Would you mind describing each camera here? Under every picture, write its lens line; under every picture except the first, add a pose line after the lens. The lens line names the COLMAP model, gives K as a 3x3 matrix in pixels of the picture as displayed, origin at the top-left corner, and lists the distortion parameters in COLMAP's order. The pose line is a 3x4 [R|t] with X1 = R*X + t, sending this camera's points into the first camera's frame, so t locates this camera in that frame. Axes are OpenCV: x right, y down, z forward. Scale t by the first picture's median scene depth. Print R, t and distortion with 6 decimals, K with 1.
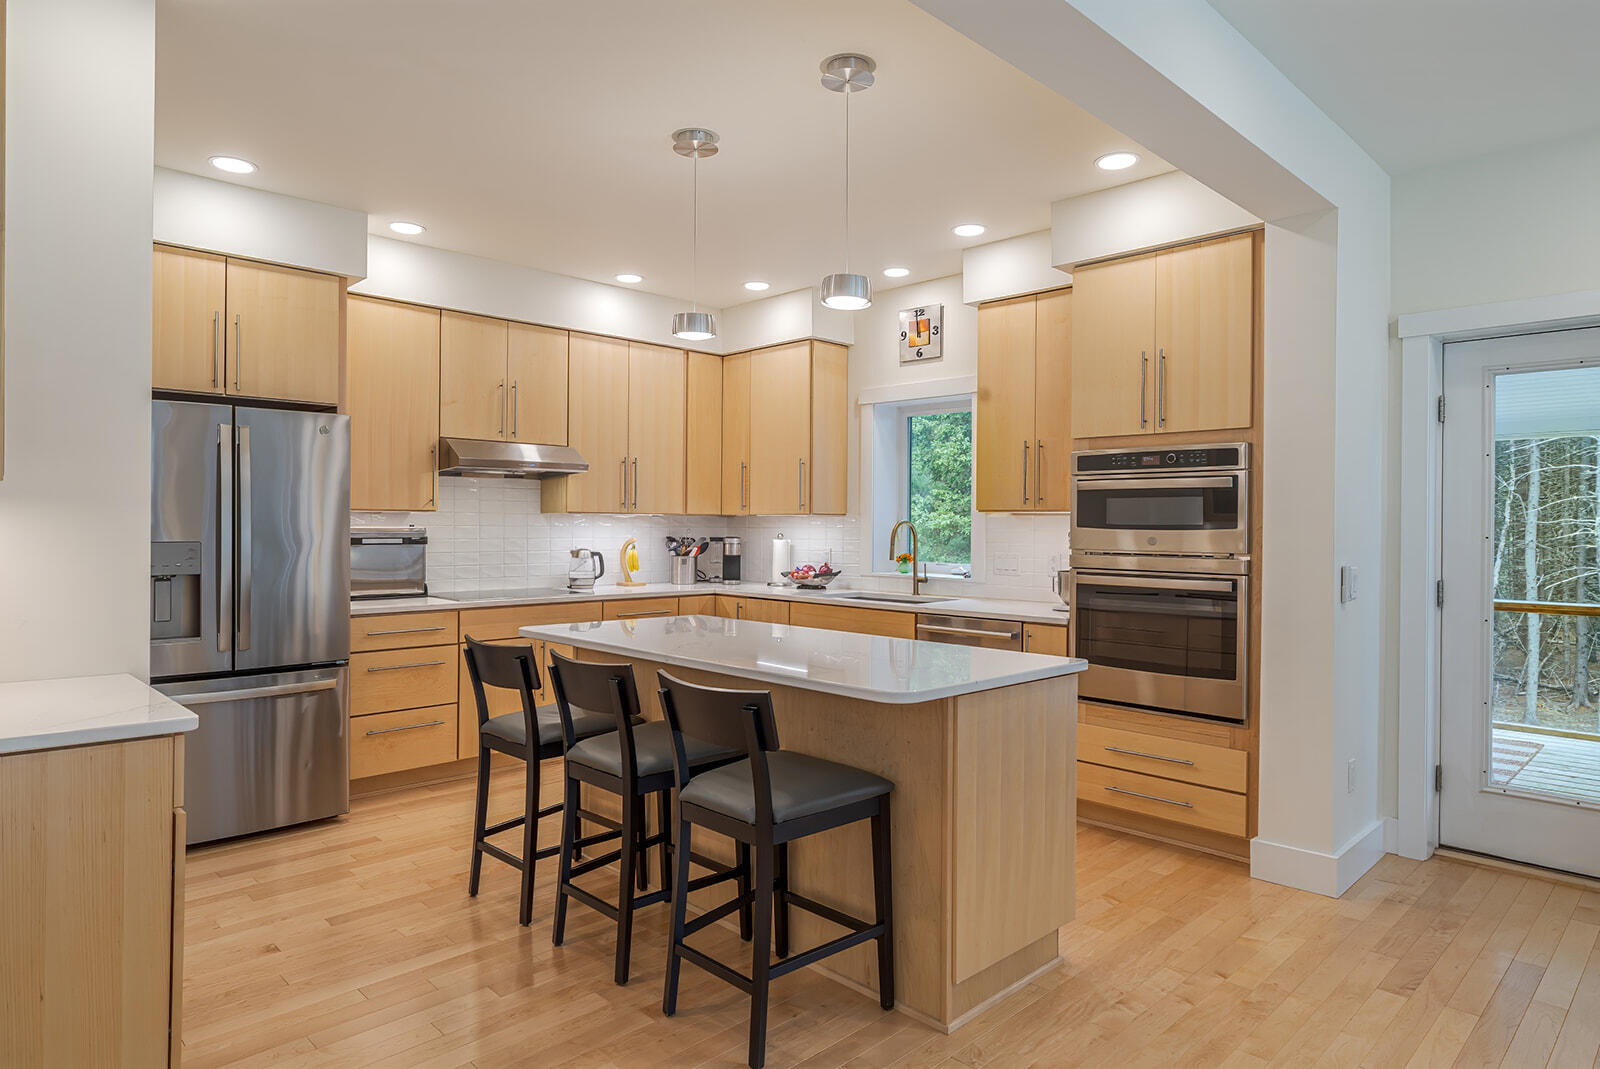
lens RADIAL K [[946.6, 0, 799.0], [0, 946.6, 524.8], [0, 0, 1]] dist [-0.000138, 0.004430]
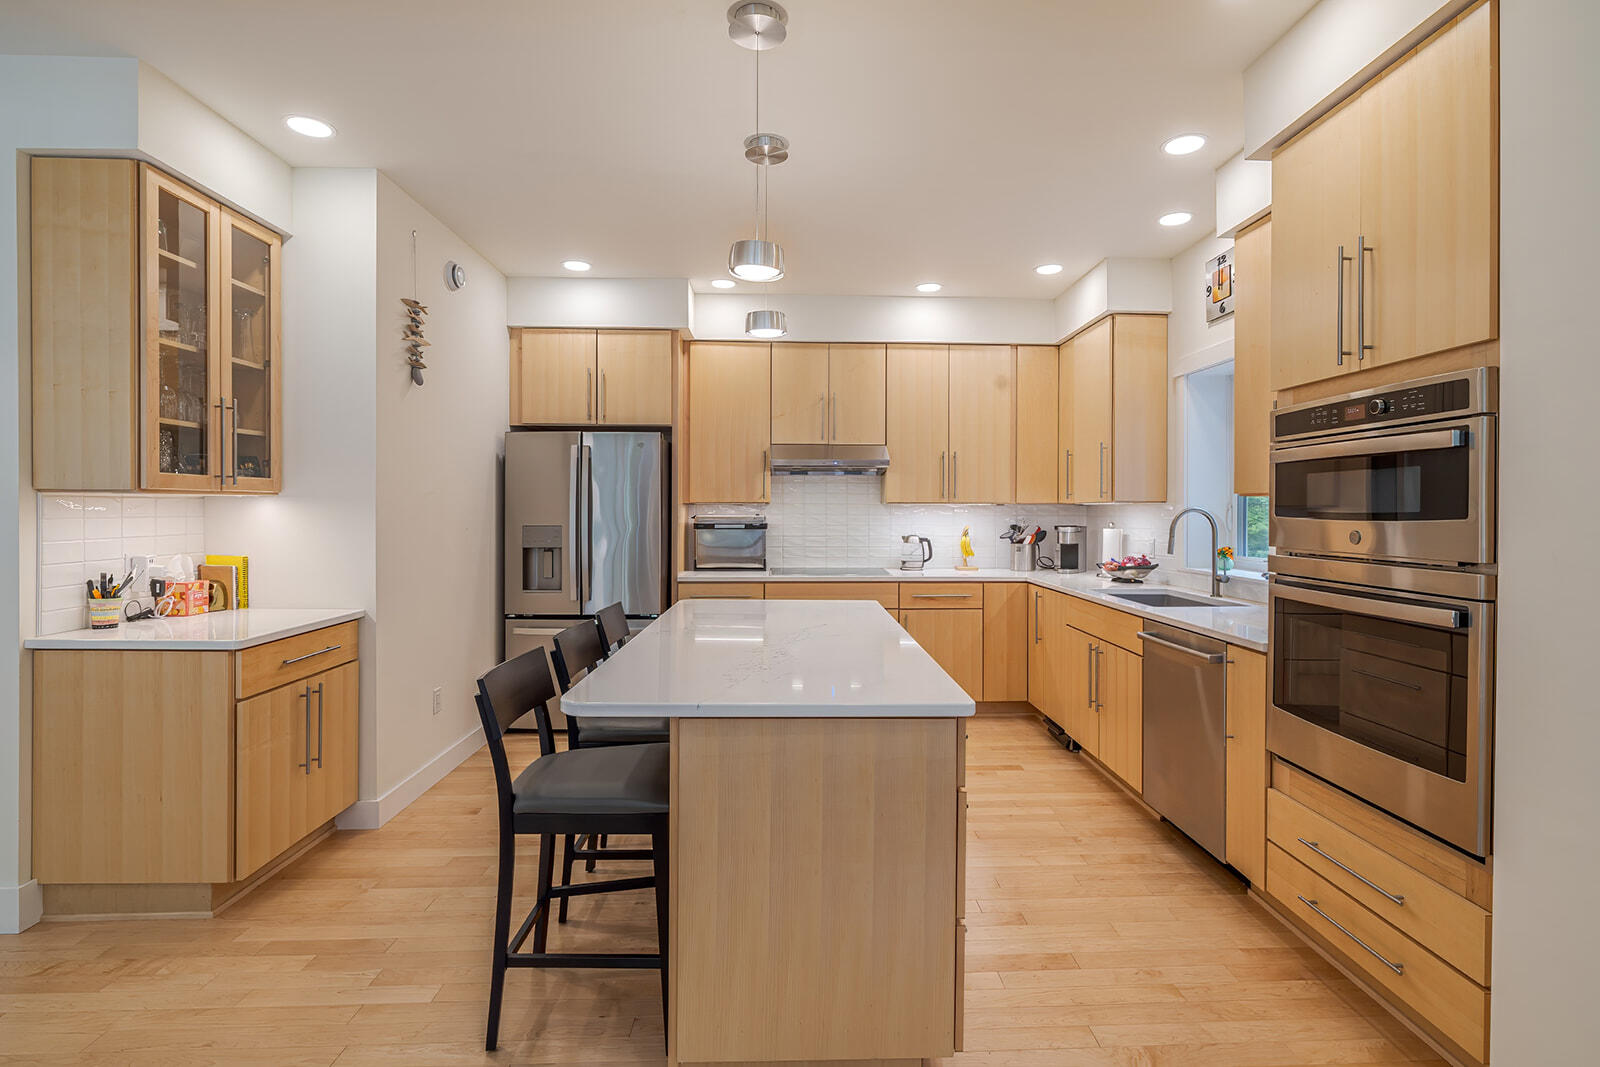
lens RADIAL K [[767.1, 0, 823.2], [0, 767.1, 514.9], [0, 0, 1]] dist [-0.001286, 0.000037]
pose [[0.743423, -0.000056, -0.668821, 0.403291], [0.000914, 0.999999, 0.000932, 0.000596], [0.668821, -0.001304, 0.743423, 0.328856]]
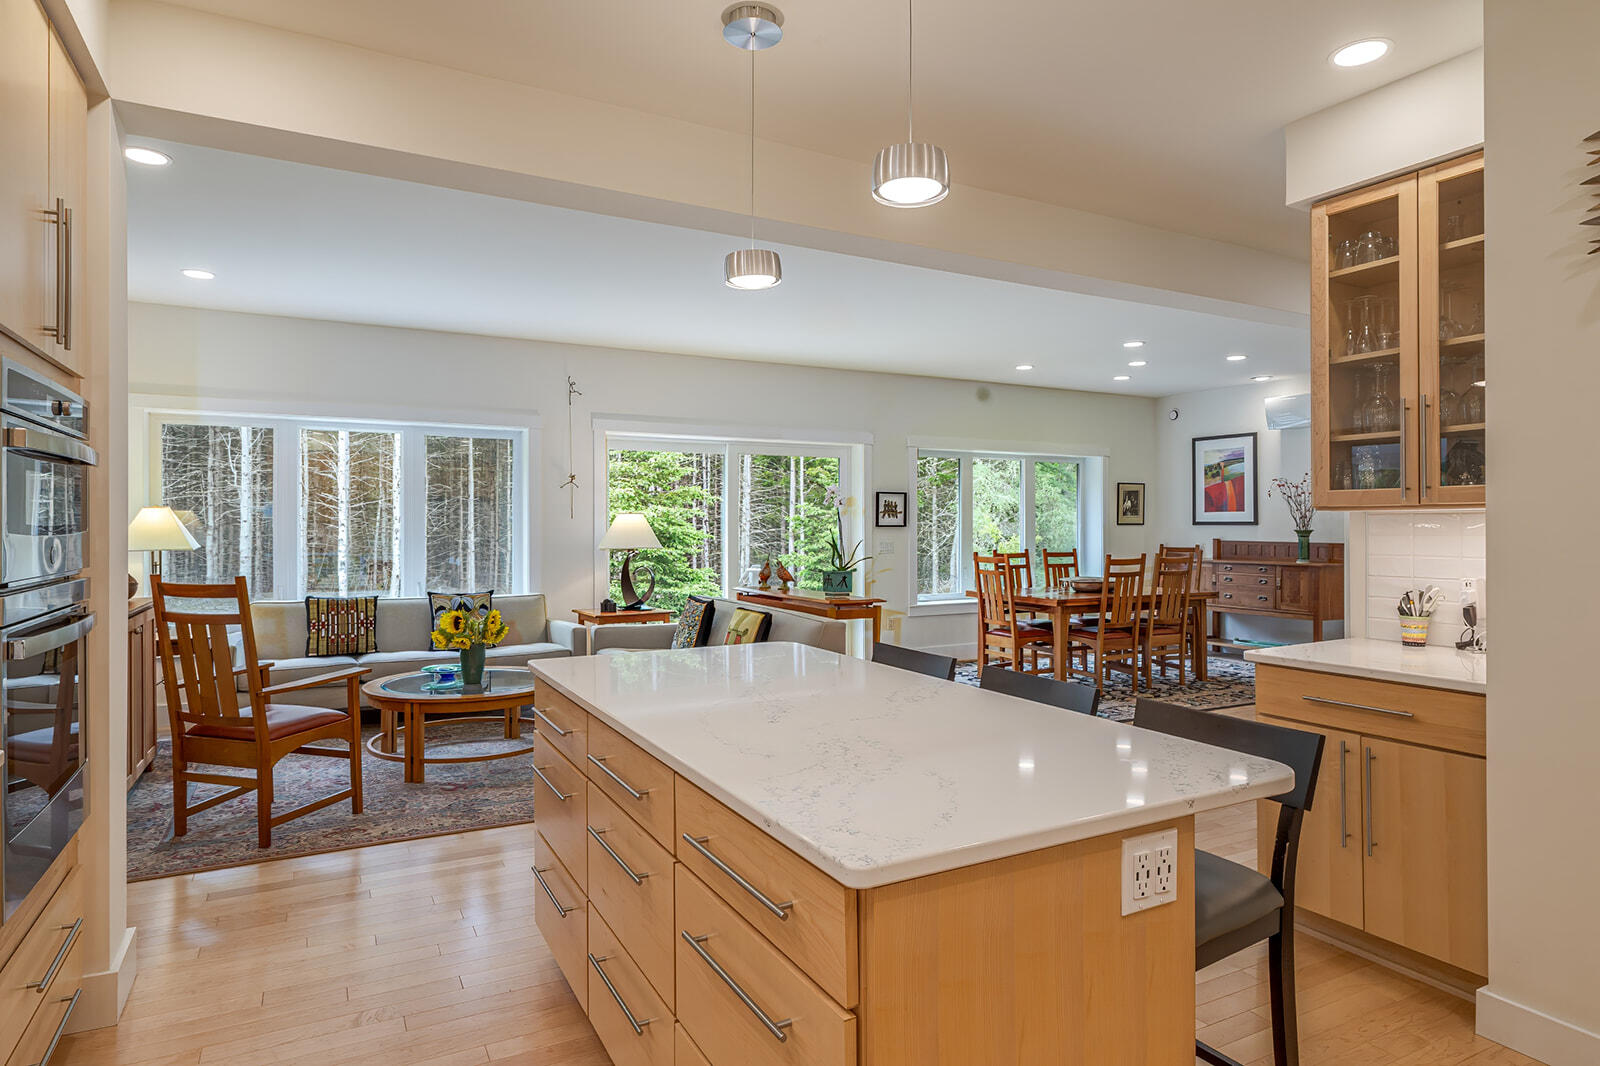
lens RADIAL K [[917.0, 0, 798.3], [0, 917.0, 521.0], [0, 0, 1]] dist [-0.002055, -0.001062]
pose [[-0.957909, -0.007237, 0.286982, -0.163040], [-0.007780, 0.999969, -0.000750, -0.003402], [-0.286967, -0.002951, -0.957936, 1.227386]]
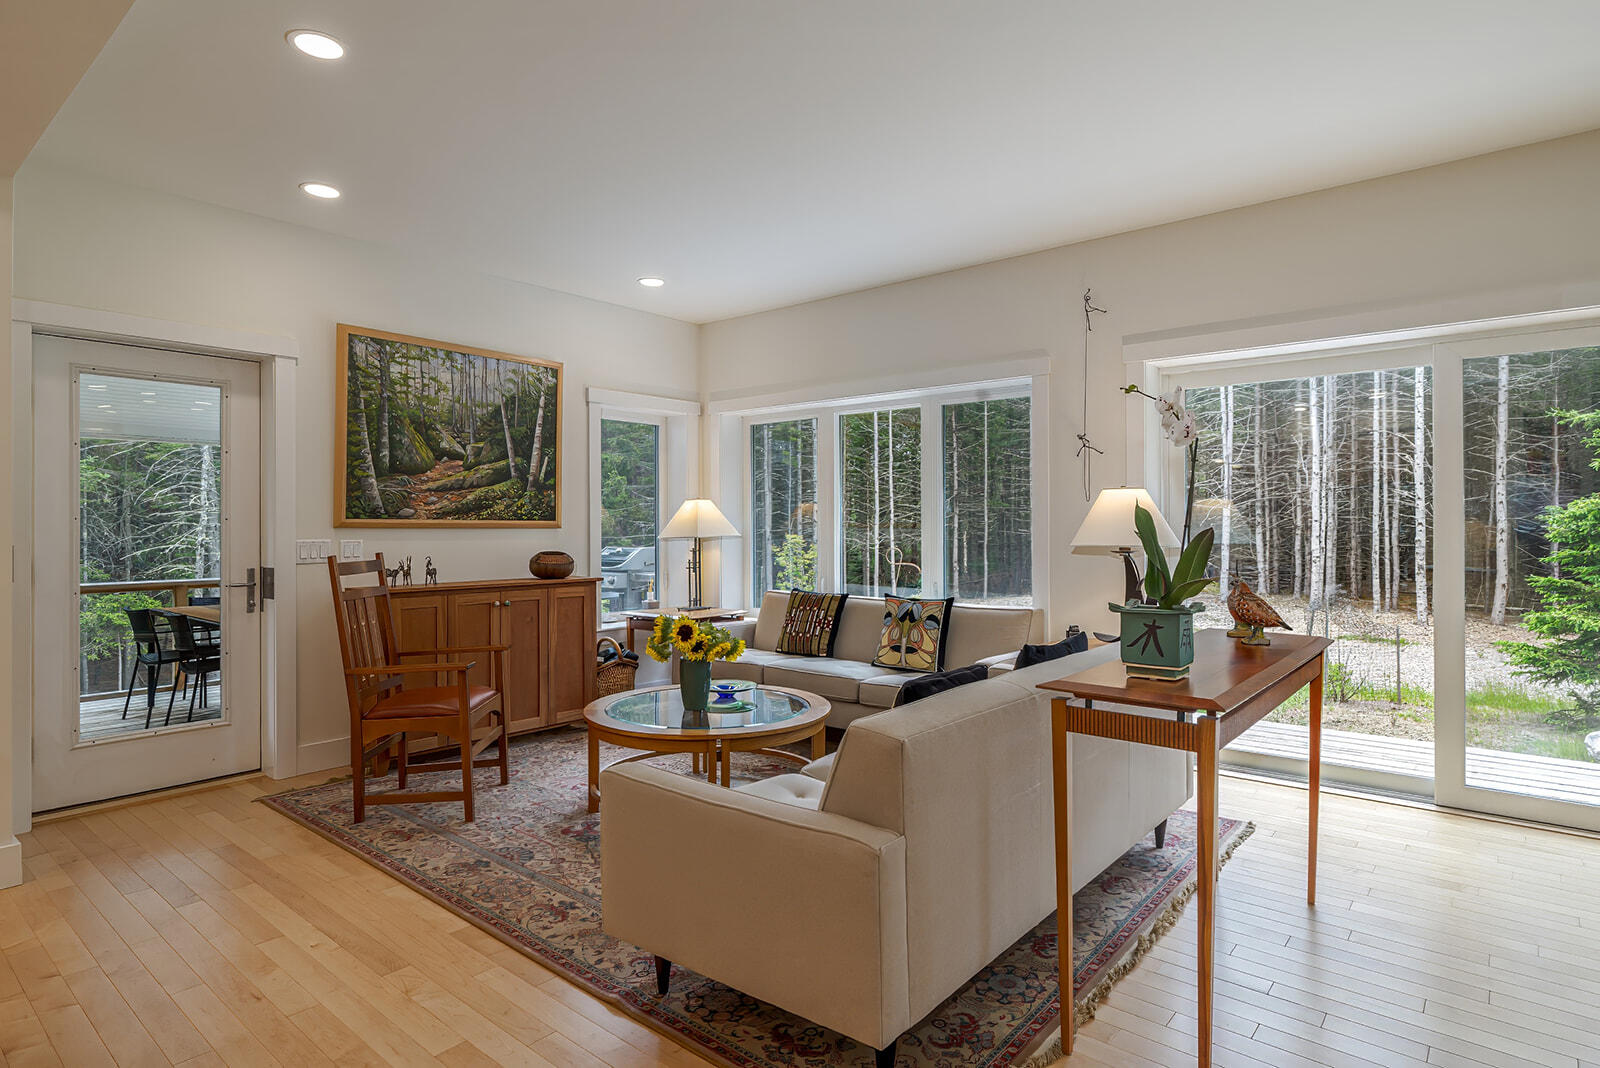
lens RADIAL K [[854.7, 0, 796.6], [0, 854.7, 527.6], [0, 0, 1]] dist [0.002831, 0.001172]
pose [[-0.085971, -0.006655, 0.996275, -0.293214], [0.004046, 0.999967, 0.007029, 0.017415], [-0.996289, 0.004635, -0.085941, 0.212108]]
